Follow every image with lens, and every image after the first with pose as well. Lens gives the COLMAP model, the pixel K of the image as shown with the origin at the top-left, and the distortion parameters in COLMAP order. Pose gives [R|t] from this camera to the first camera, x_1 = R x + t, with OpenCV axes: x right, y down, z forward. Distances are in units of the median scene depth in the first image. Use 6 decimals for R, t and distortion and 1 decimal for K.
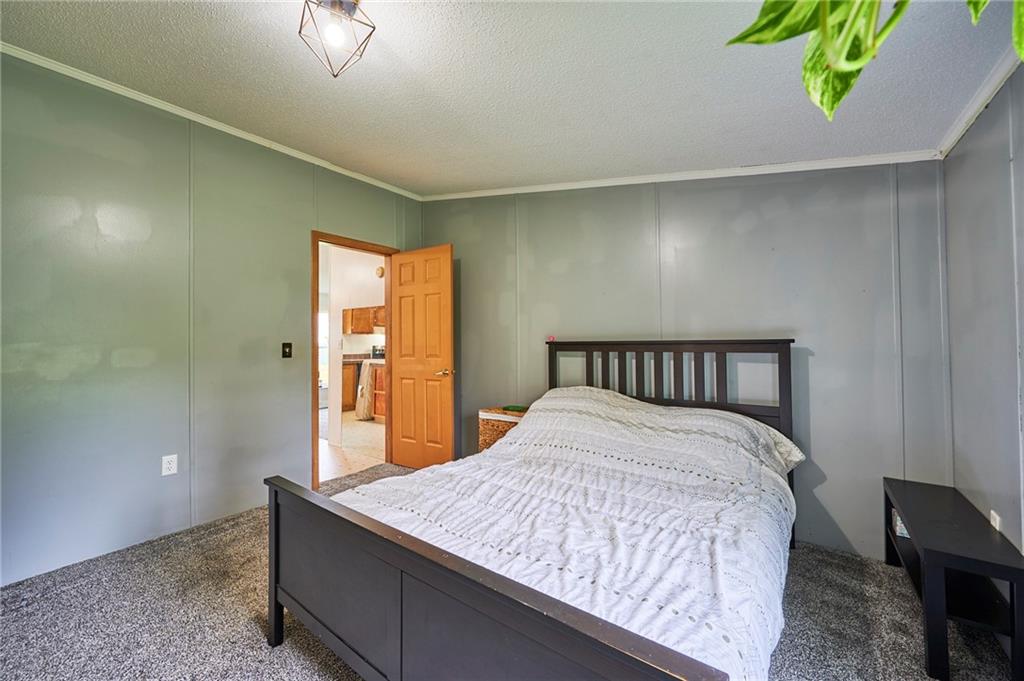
lens RADIAL K [[404.0, 0, 511.4], [0, 404.0, 338.0], [0, 0, 1]] dist [-0.001027, -0.000275]
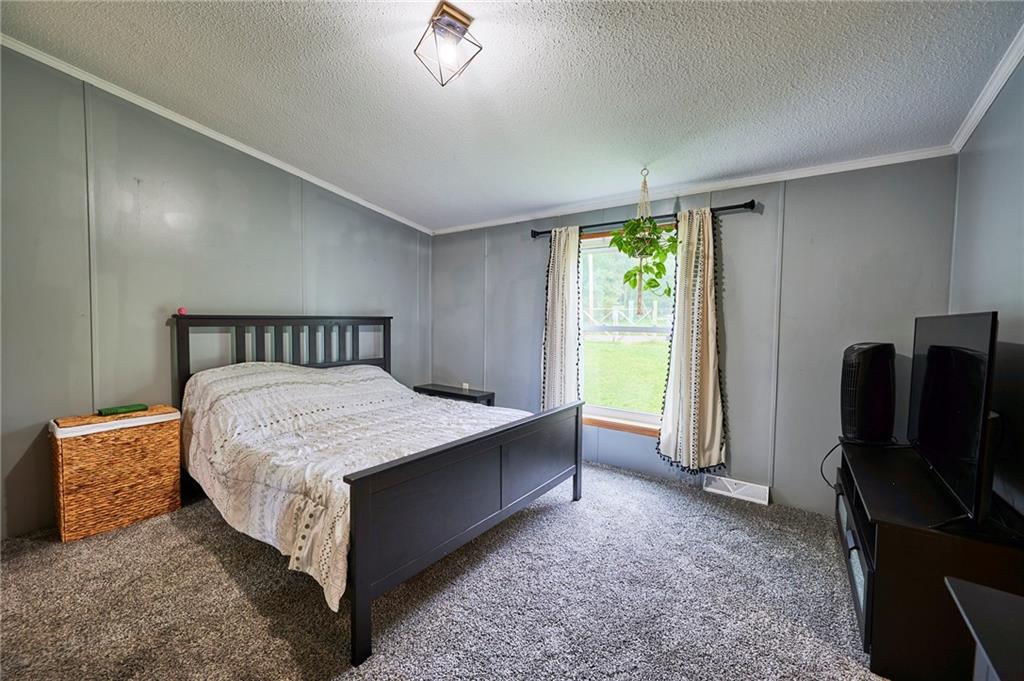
lens RADIAL K [[404.0, 0, 512.0], [0, 404.0, 339.0], [0, 0, 1]] dist [-0.001027, -0.000275]
pose [[0.000136, -0.054896, 0.998492, -0.822441], [-0.038626, 0.997747, 0.054860, -0.014538], [-0.999254, -0.038575, -0.001984, 0.394010]]
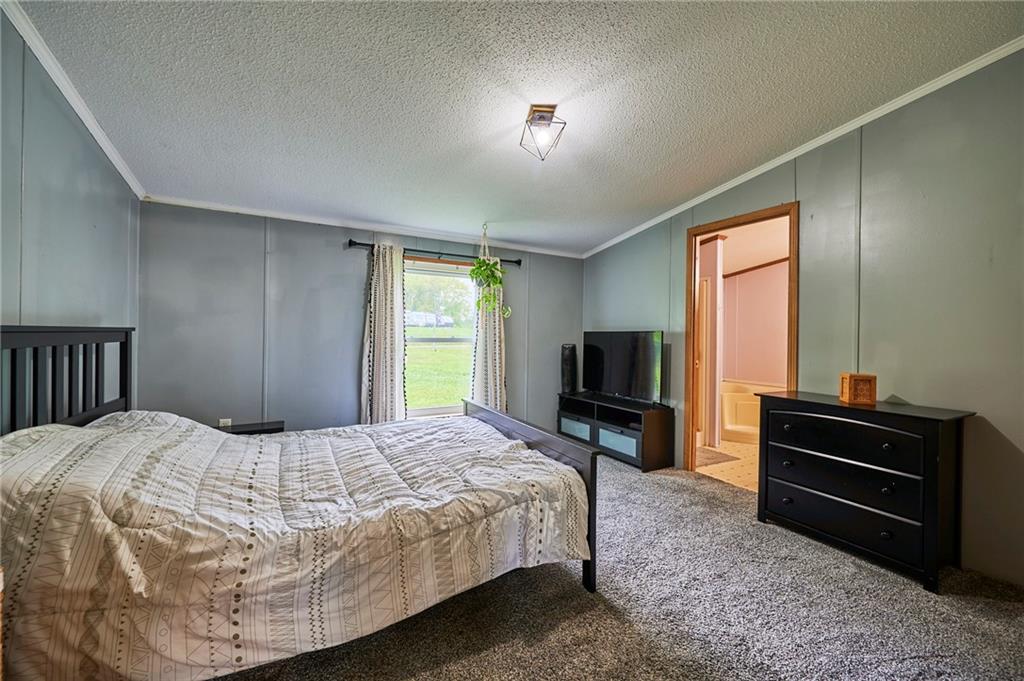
lens RADIAL K [[404.0, 0, 514.8], [0, 404.0, 339.1], [0, 0, 1]] dist [-0.001027, -0.000275]
pose [[-0.903321, -0.022948, 0.428352, -0.513374], [-0.030094, 0.999498, -0.009916, 0.010229], [-0.427909, -0.021848, -0.903558, 1.222961]]
